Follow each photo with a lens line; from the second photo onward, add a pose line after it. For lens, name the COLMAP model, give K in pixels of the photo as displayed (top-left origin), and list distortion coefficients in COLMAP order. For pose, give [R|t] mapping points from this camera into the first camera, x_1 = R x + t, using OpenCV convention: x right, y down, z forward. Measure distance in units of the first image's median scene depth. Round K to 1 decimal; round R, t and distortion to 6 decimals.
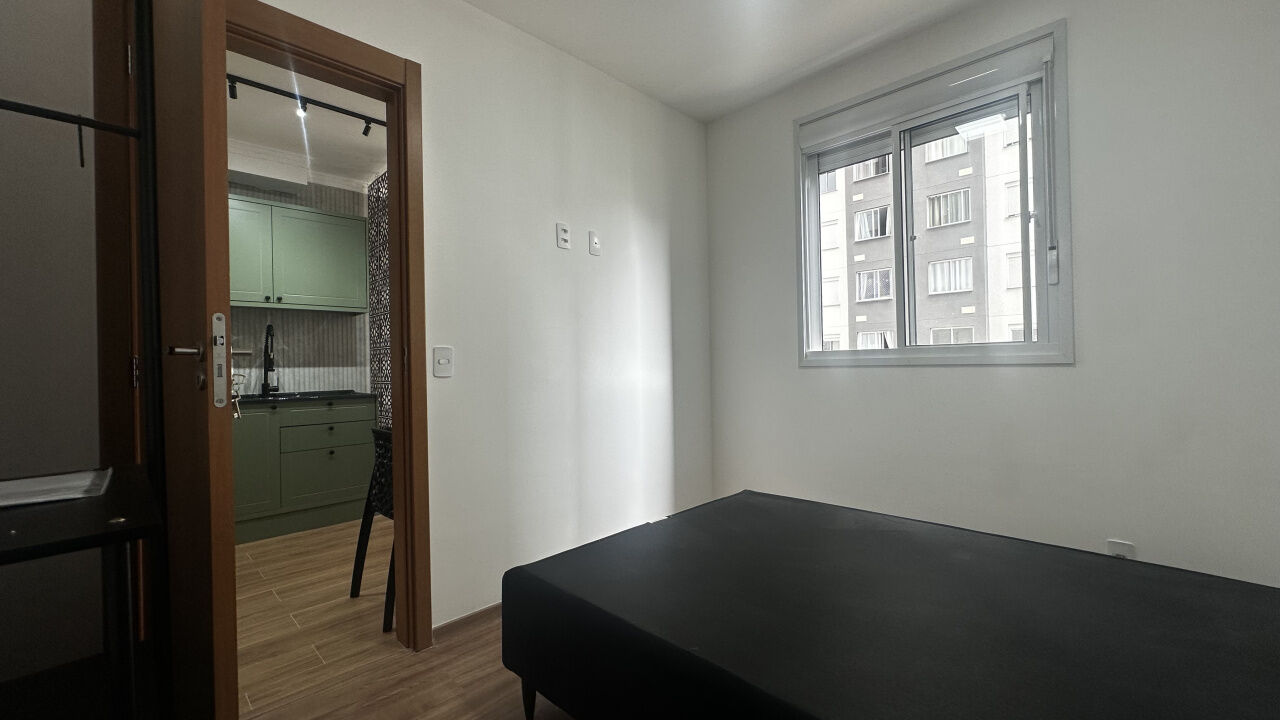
lens RADIAL K [[510.1, 0, 642.1], [0, 510.1, 362.2], [0, 0, 1]] dist [-0.004359, 0.000798]
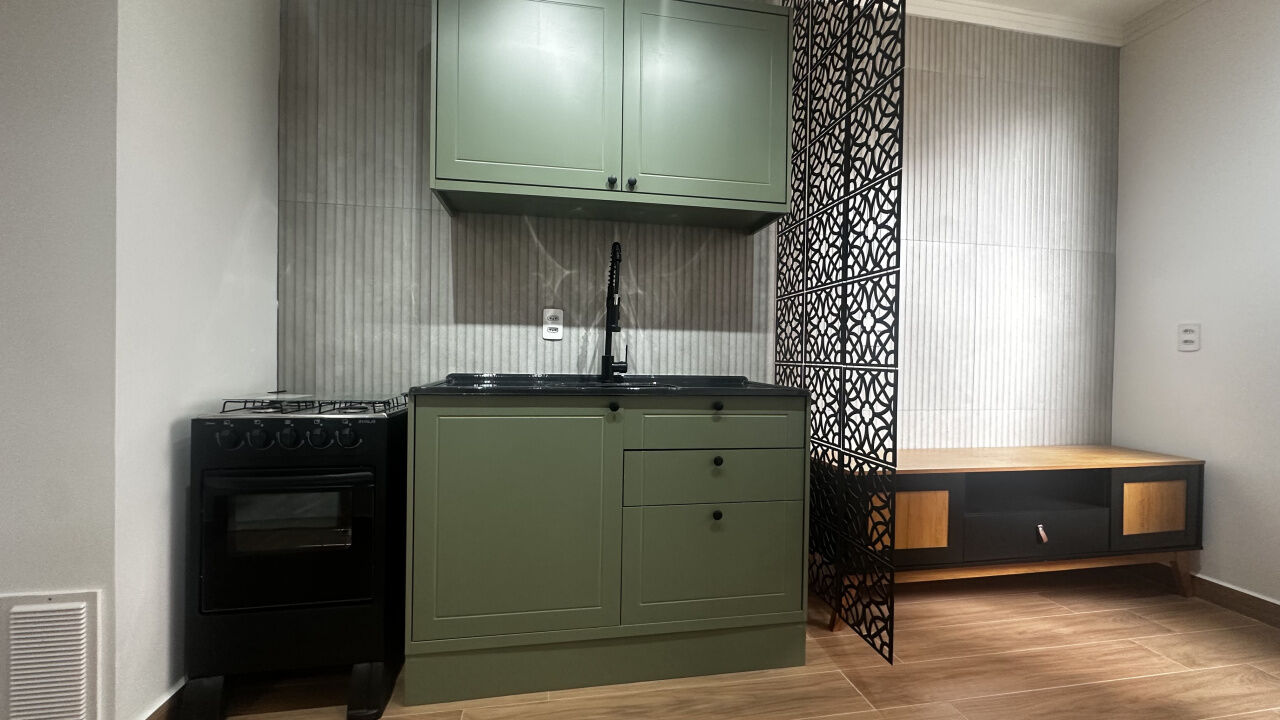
lens RADIAL K [[510.1, 0, 641.1], [0, 510.1, 360.0], [0, 0, 1]] dist [-0.004359, 0.000798]
pose [[0.815542, 0.038321, -0.577428, -0.352066], [-0.030849, 0.999265, 0.022745, 0.028730], [0.577875, -0.000737, 0.816125, 0.512083]]
